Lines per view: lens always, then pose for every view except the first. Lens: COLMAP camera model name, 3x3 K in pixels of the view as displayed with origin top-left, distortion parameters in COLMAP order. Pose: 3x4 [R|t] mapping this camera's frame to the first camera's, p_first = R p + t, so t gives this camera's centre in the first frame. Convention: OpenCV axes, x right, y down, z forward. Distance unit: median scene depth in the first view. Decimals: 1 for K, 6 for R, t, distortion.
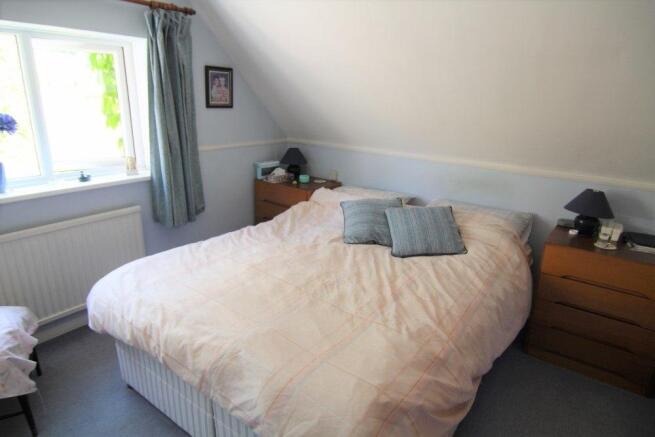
lens RADIAL K [[370.8, 0, 328.0], [0, 370.8, 216.5], [0, 0, 1]] dist [-0.010981, -0.001129]
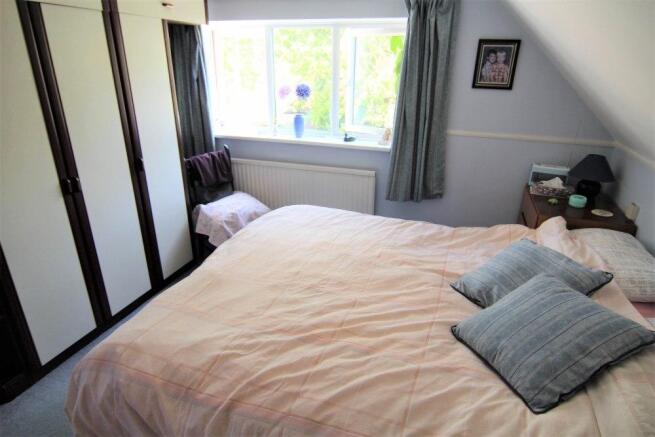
lens RADIAL K [[370.8, 0, 328.0], [0, 370.8, 216.5], [0, 0, 1]] dist [-0.010981, -0.001129]
pose [[0.341110, 0.337709, -0.877266, 0.442127], [-0.298242, 0.923903, 0.239696, -0.119160], [0.891457, 0.179875, 0.415872, 0.380591]]
